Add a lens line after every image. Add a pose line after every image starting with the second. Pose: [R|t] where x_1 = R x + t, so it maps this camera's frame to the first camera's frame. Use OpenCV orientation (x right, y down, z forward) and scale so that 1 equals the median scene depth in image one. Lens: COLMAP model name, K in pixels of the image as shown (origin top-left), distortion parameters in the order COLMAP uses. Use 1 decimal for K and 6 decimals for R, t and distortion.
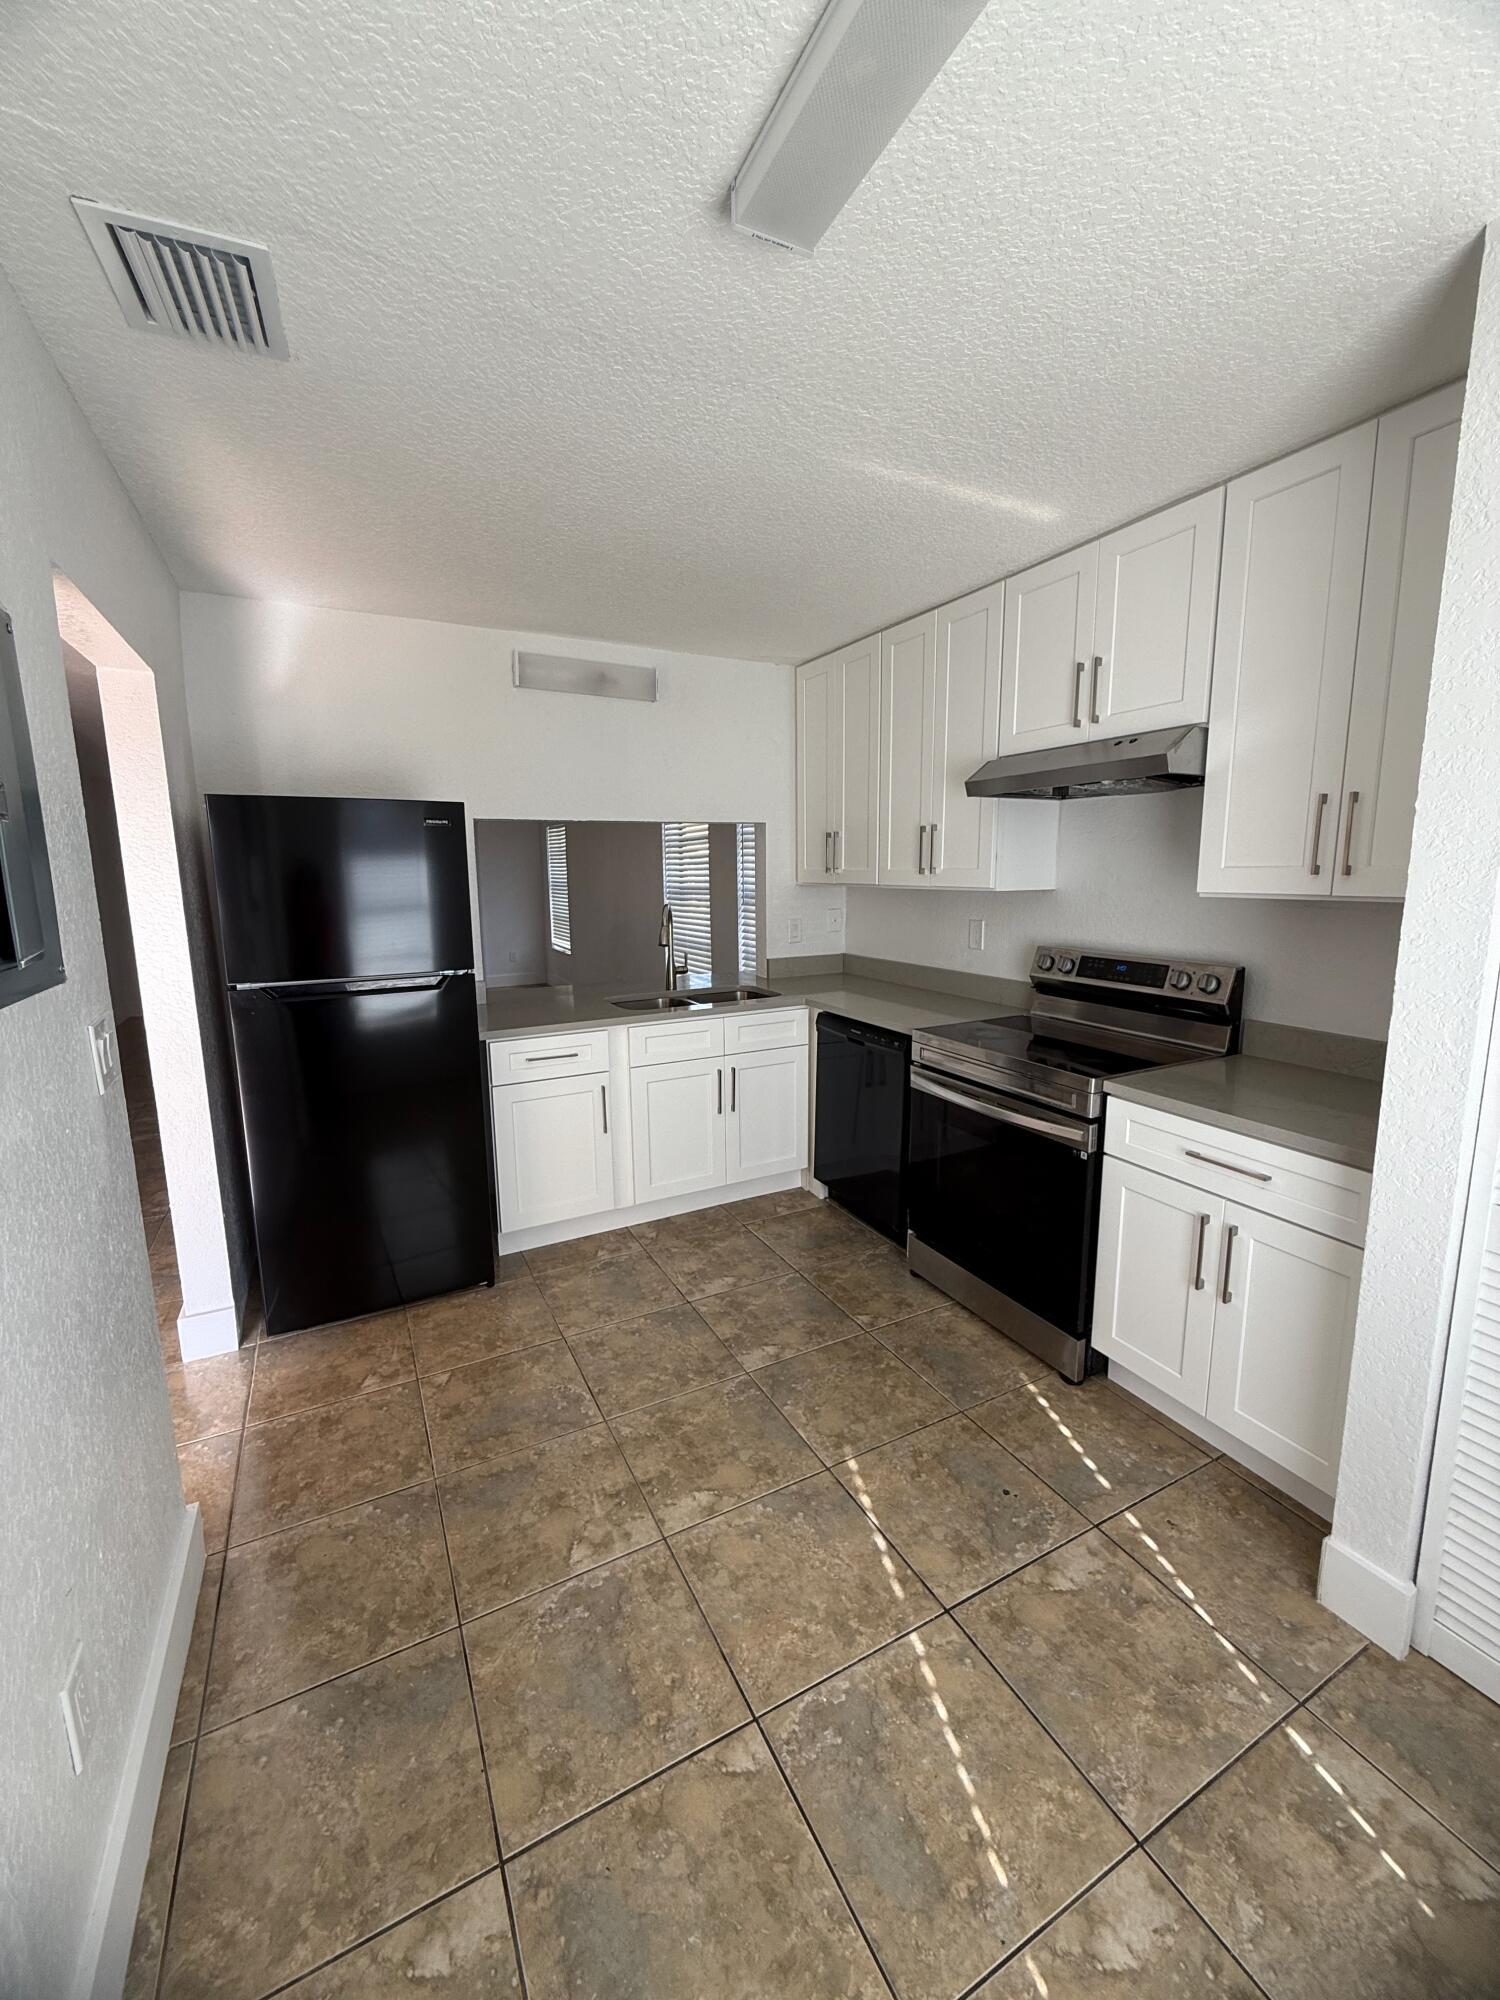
lens RADIAL K [[798.2, 0, 750.4], [0, 798.2, 998.0], [0, 0, 1]] dist [0.000153, 0.000294]
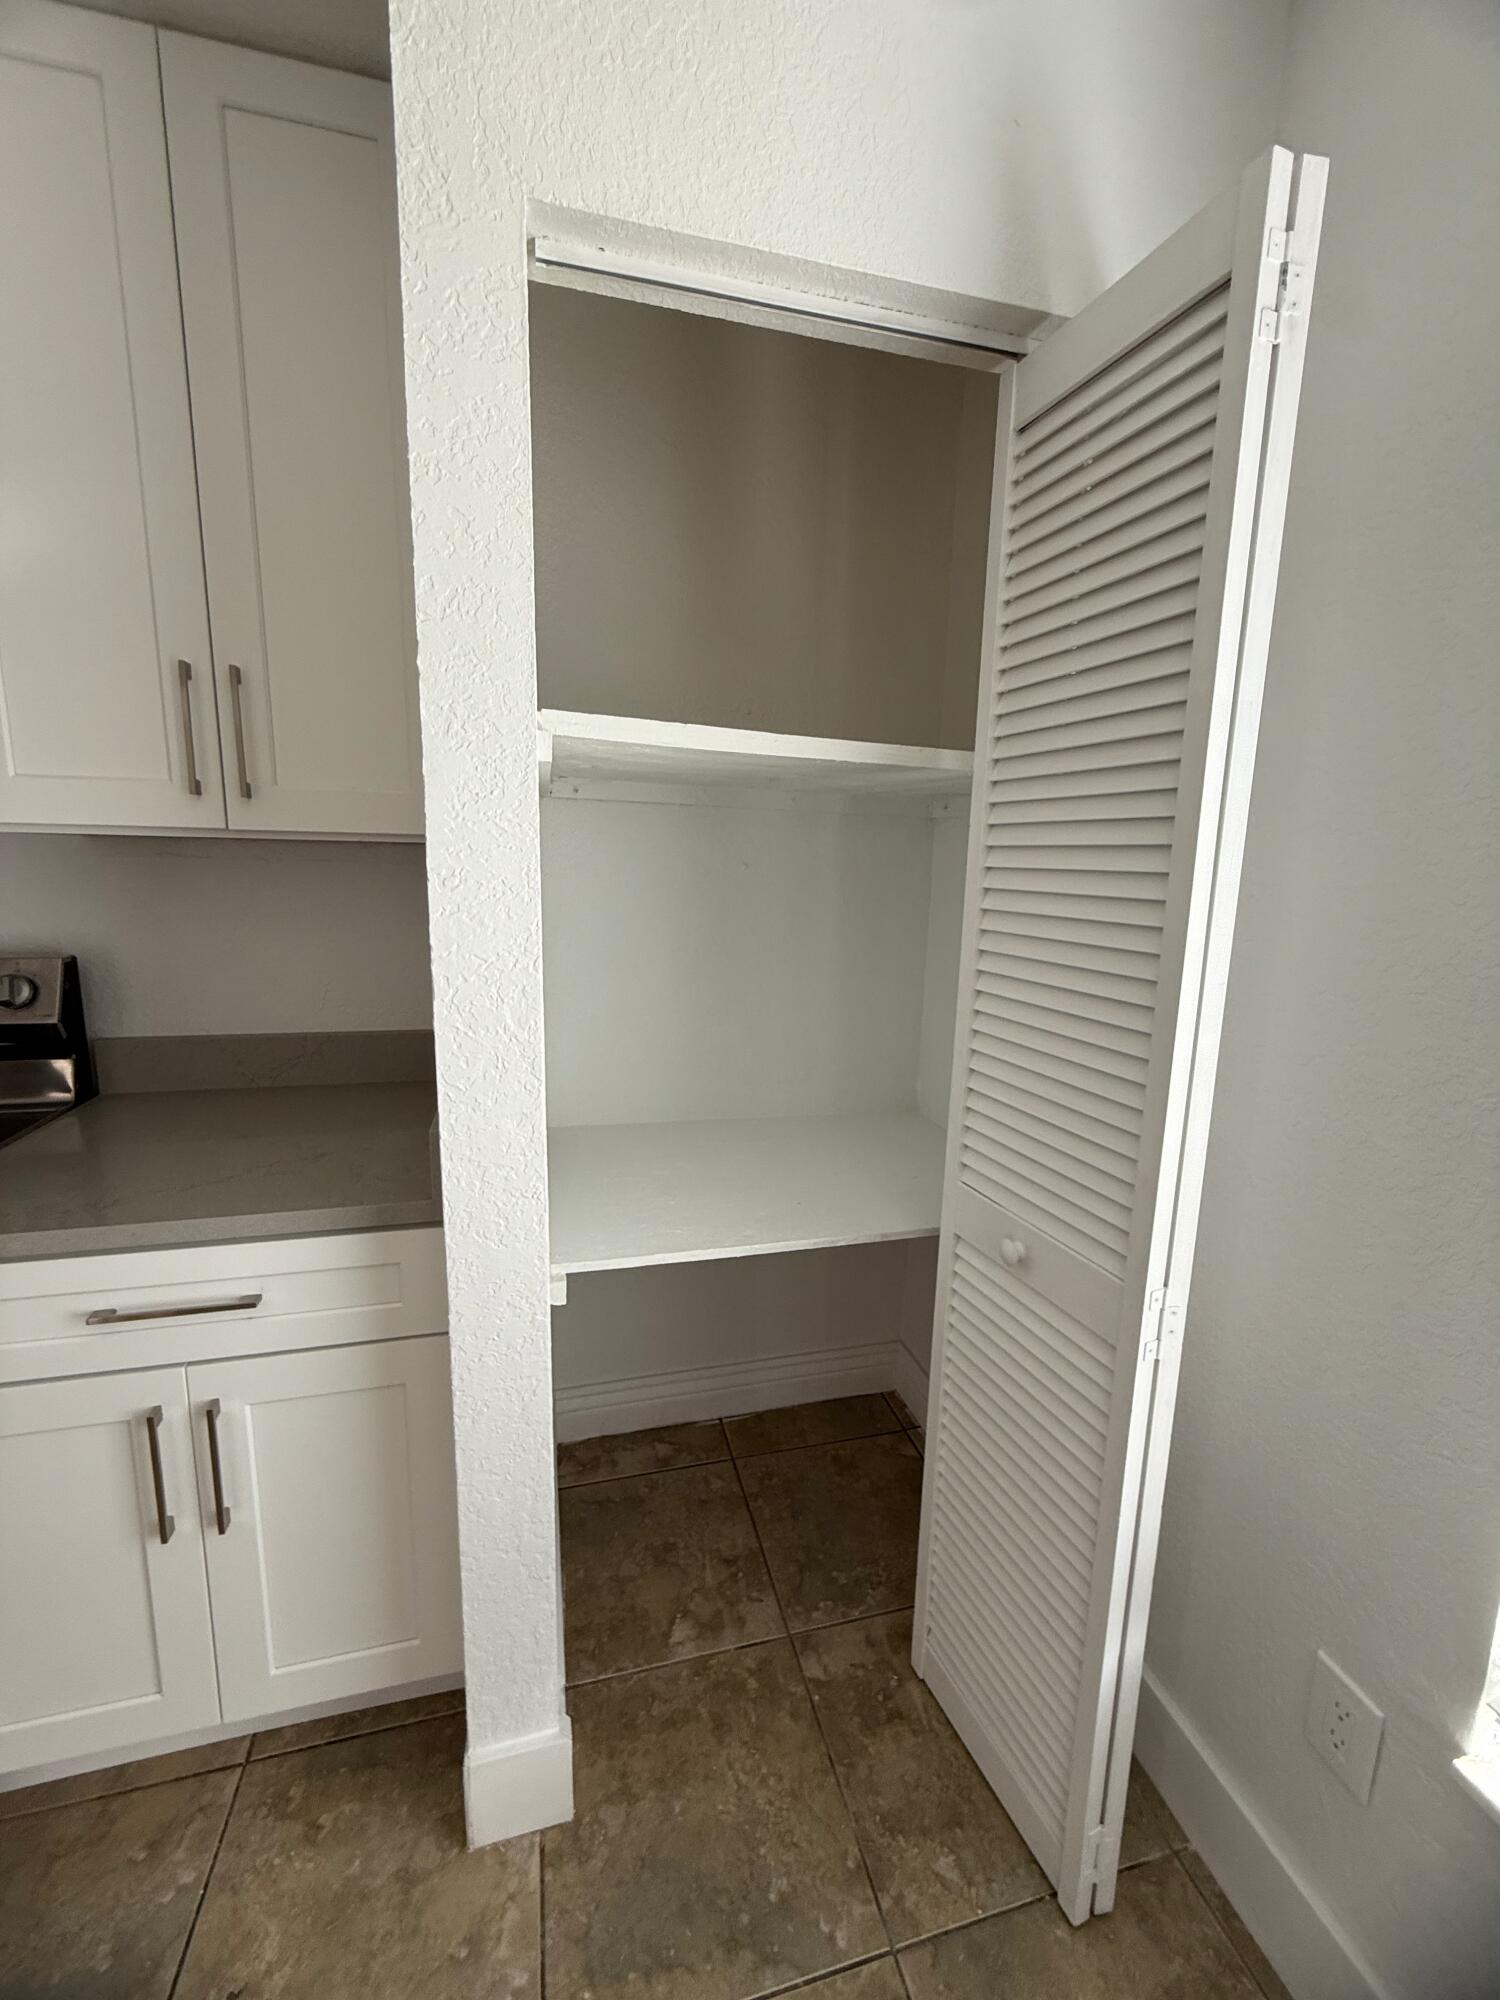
lens RADIAL K [[798.2, 0, 746.1], [0, 798.2, 992.9], [0, 0, 1]] dist [0.000153, 0.000294]
pose [[0.222103, -0.149959, 0.963422, 0.181345], [0.132859, 0.983540, 0.122462, -0.021729], [-0.965929, 0.100800, 0.238371, 0.459092]]
